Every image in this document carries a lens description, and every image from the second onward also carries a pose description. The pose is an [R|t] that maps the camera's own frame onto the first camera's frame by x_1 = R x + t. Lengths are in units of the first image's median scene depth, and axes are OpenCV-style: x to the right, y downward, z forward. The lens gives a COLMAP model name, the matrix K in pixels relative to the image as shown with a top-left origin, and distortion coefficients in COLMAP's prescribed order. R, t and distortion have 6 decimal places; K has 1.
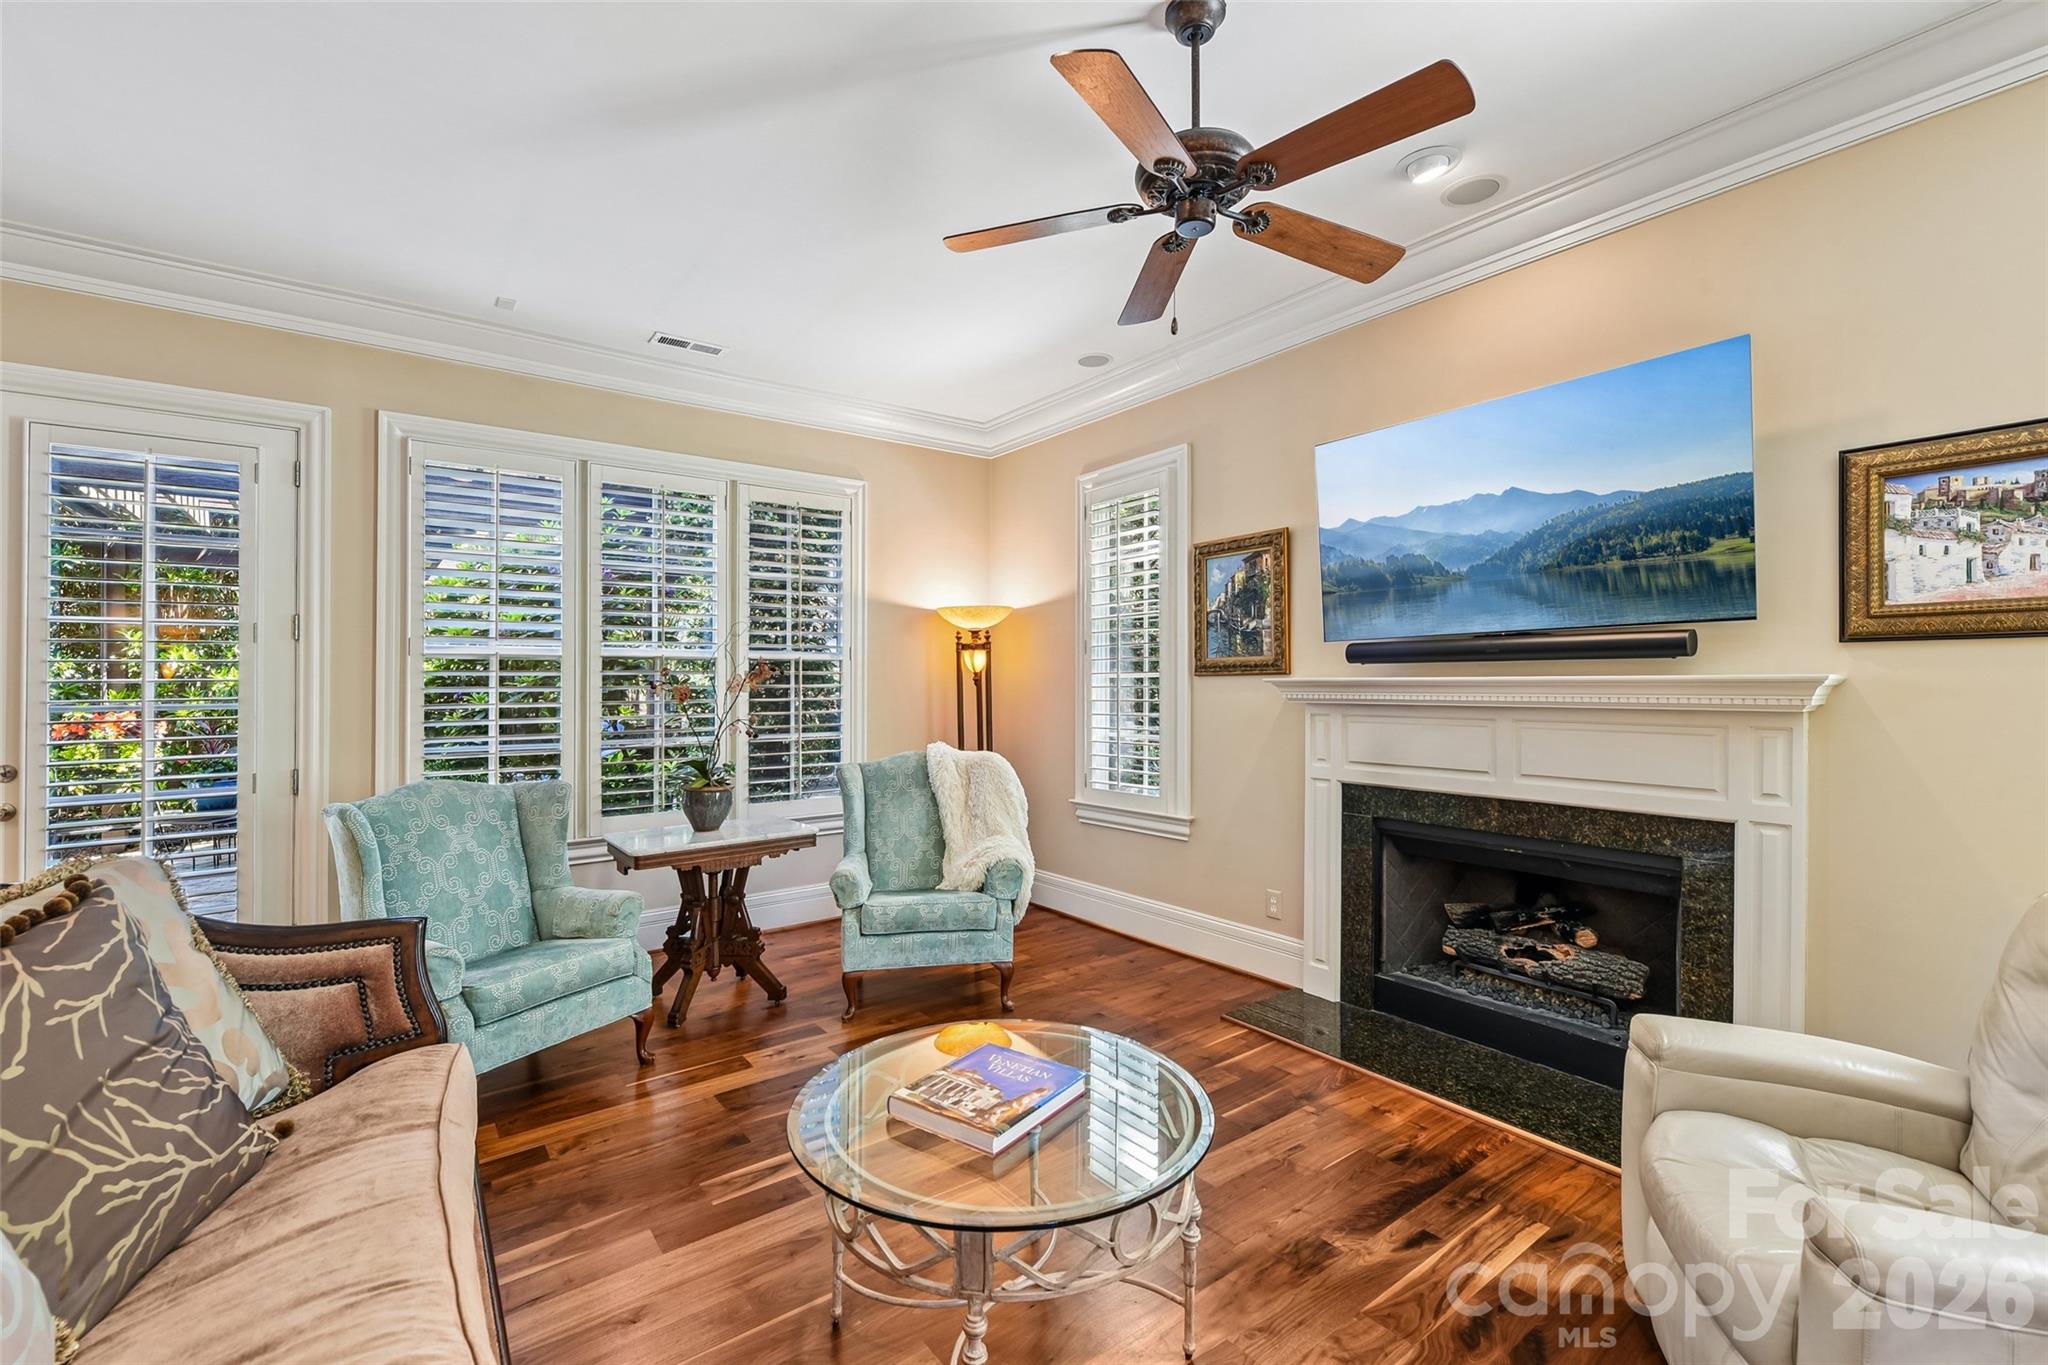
lens RADIAL K [[854.4, 0, 1034.3], [0, 854.4, 677.1], [0, 0, 1]] dist [0.001569, -0.000250]
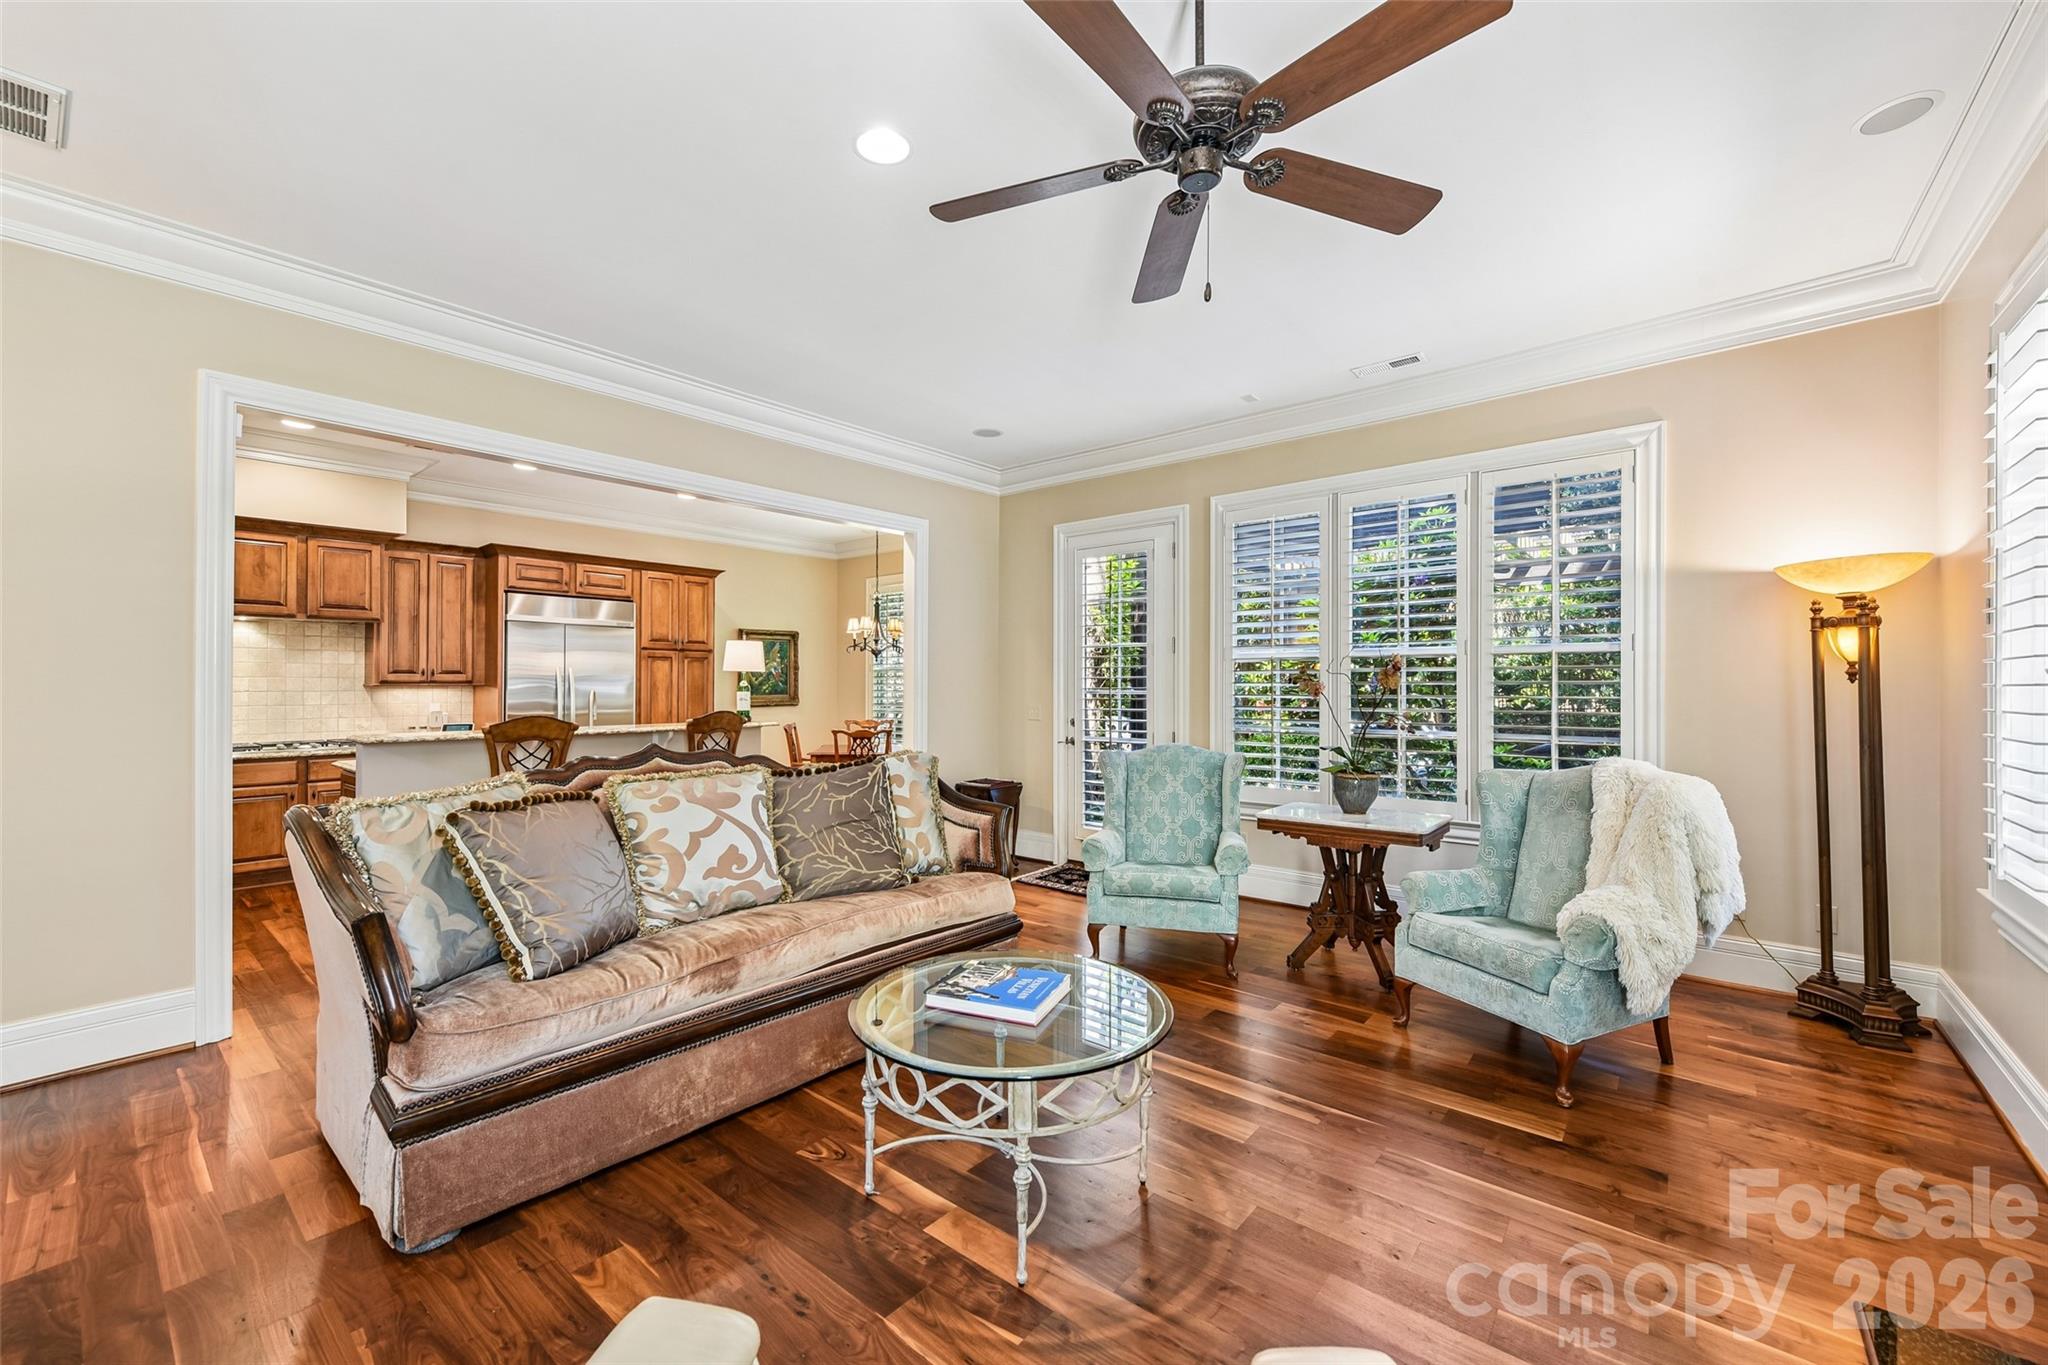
lens RADIAL K [[819.0, 0, 1024.0], [0, 819.0, 682.5], [0, 0, 1]] dist [-0.001254, -0.000167]
pose [[0.222916, 0.002865, -0.974834, 0.585215], [0.009167, 0.999945, 0.005035, 0.002417], [0.974795, -0.010059, 0.222877, 0.373225]]
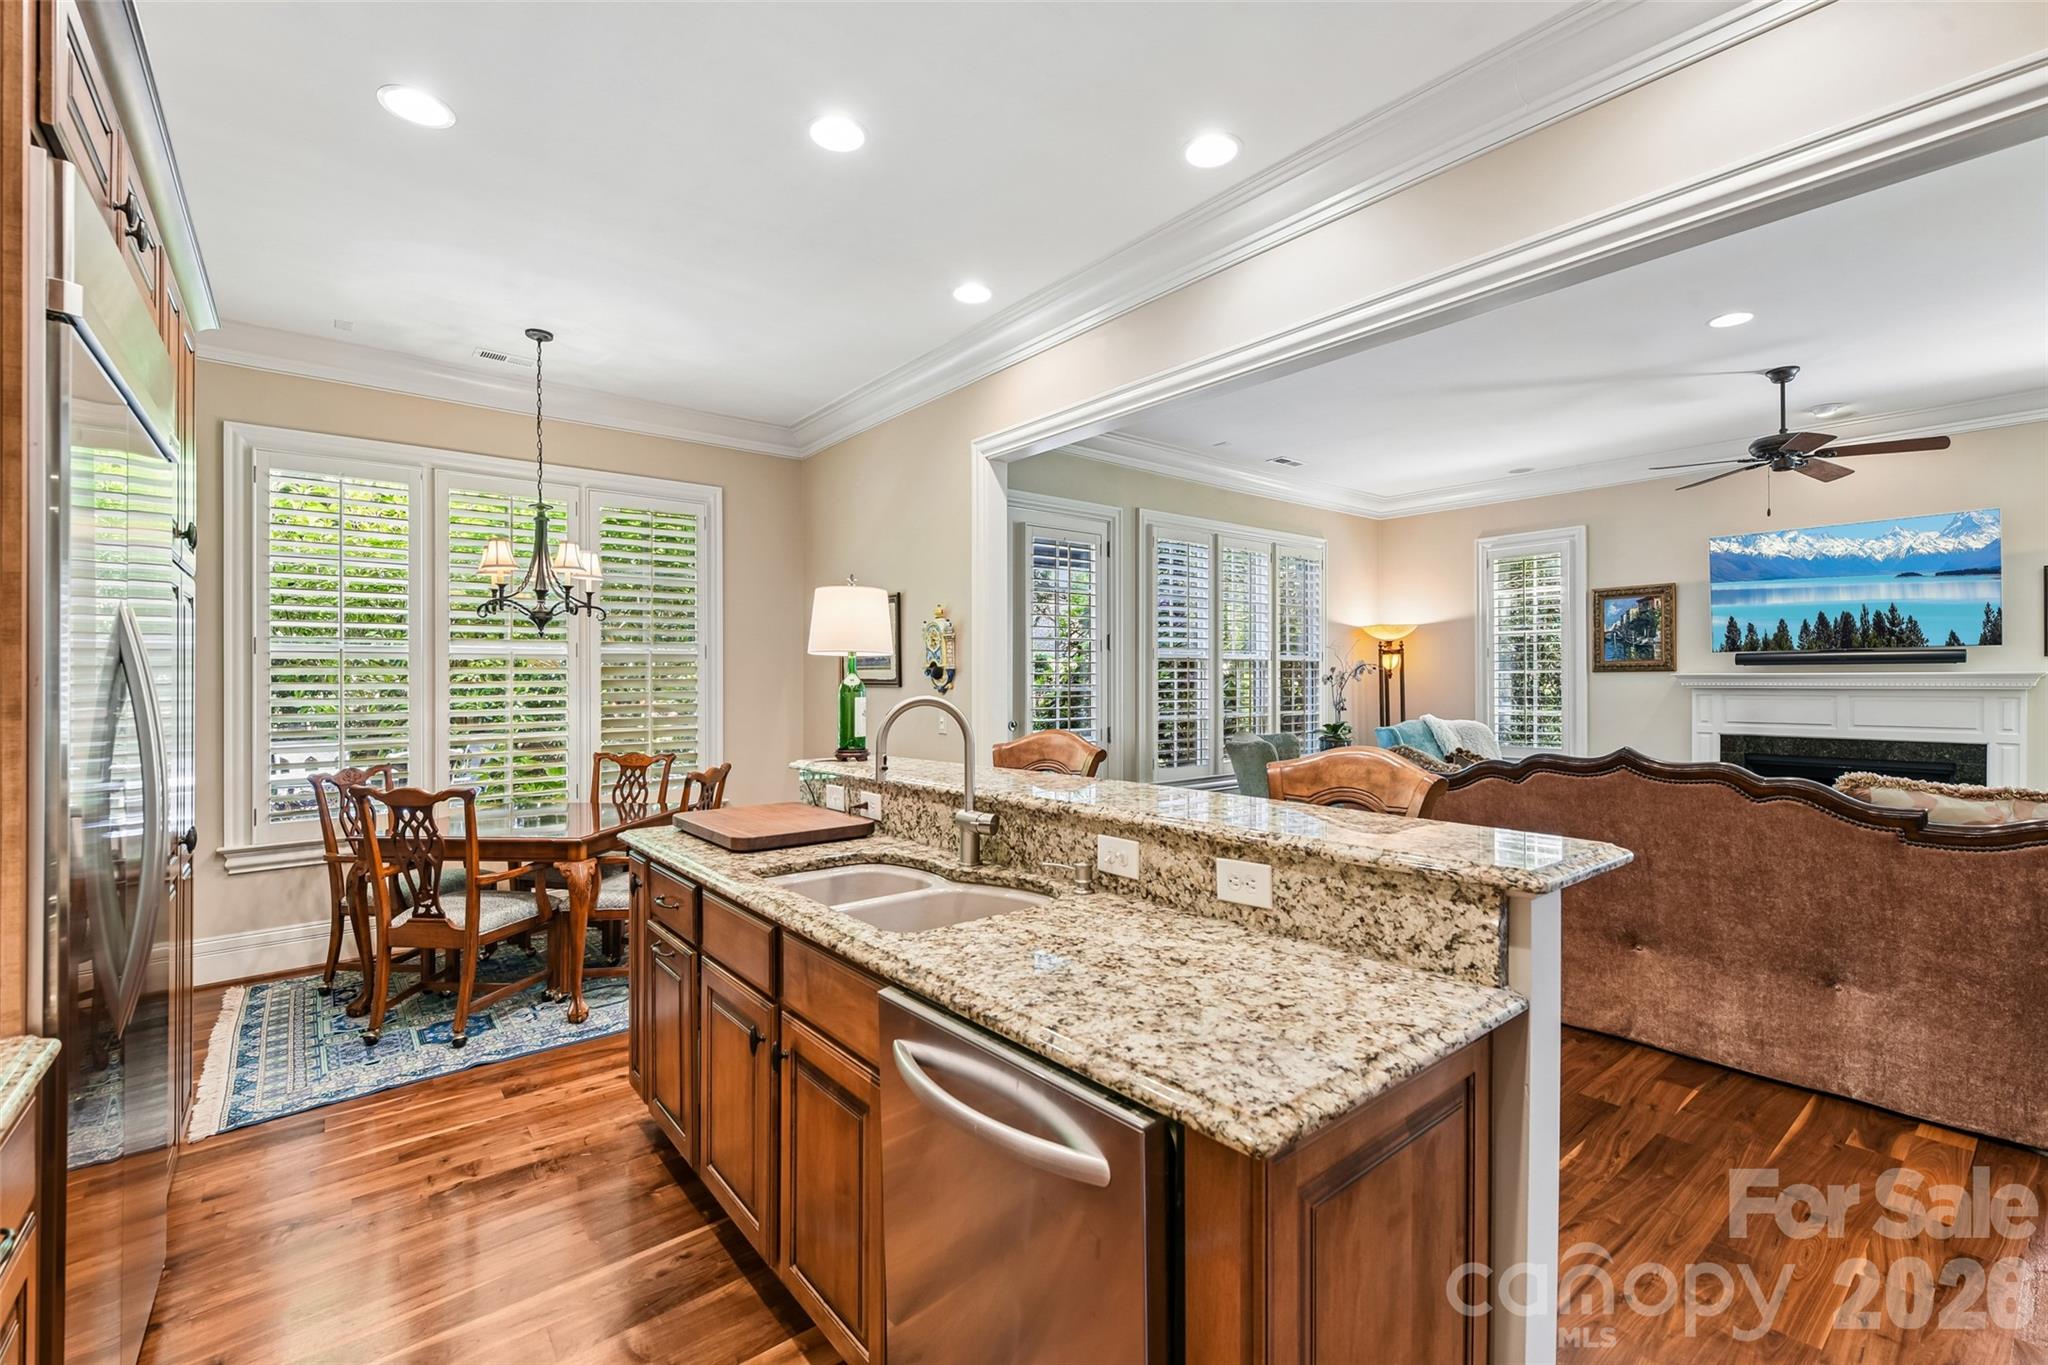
lens RADIAL K [[868.8, 0, 1024.0], [0, 868.8, 682.5], [0, 0, 1]] dist [-0.010435, -0.000304]
pose [[0.999382, 0.000658, 0.035152, -1.106859], [-0.001074, 0.999930, 0.011808, 0.000290], [-0.035142, -0.011838, 0.999312, -0.687505]]
